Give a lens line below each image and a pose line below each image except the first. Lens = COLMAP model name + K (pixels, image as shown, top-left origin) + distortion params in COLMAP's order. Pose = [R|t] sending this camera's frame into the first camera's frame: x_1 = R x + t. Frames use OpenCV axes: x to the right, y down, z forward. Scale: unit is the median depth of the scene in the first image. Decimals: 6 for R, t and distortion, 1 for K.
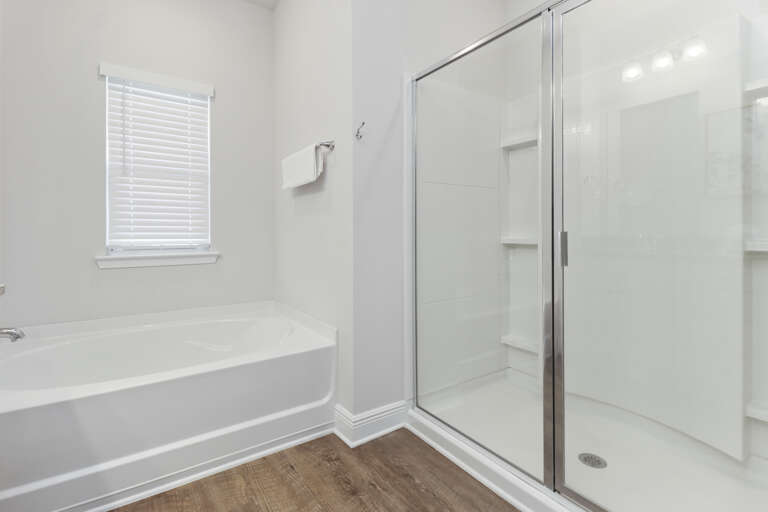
lens RADIAL K [[372.3, 0, 384.9], [0, 372.3, 231.0], [0, 0, 1]] dist [0.016269, -0.004905]
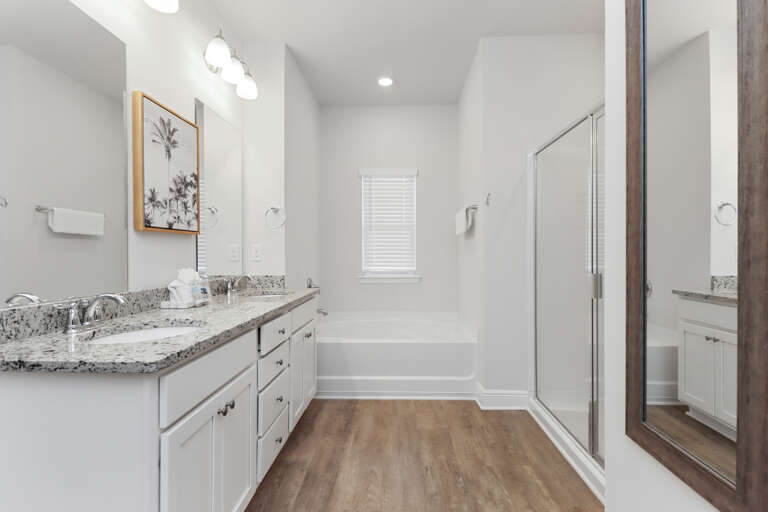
lens RADIAL K [[372.3, 0, 381.9], [0, 372.3, 255.0], [0, 0, 1]] dist [0.016269, -0.004905]
pose [[0.798265, 0.003007, -0.602299, 0.446016], [0.002051, 0.999968, 0.007710, -0.053423], [0.602303, -0.007390, 0.798233, -0.400327]]
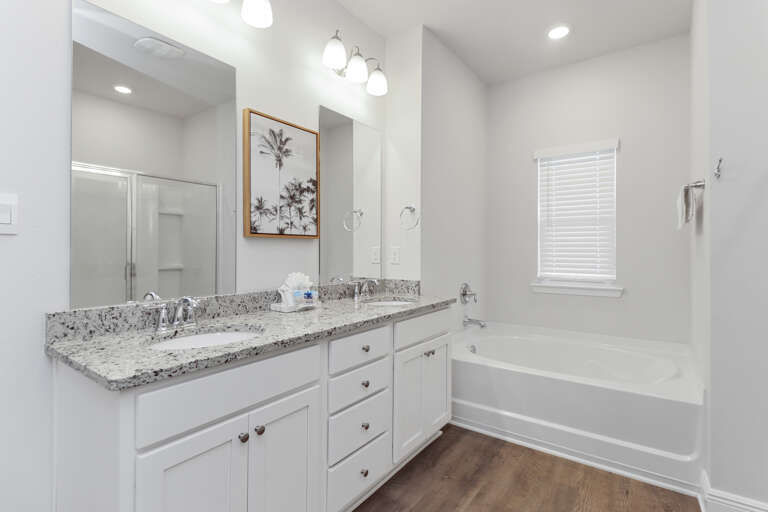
lens RADIAL K [[372.3, 0, 381.1], [0, 372.3, 250.0], [0, 0, 1]] dist [0.016269, -0.004905]
pose [[0.327426, -0.000009, -0.944877, 0.464974], [0.001443, 0.999999, 0.000490, -0.072160], [0.944876, -0.001524, 0.327425, -0.041094]]
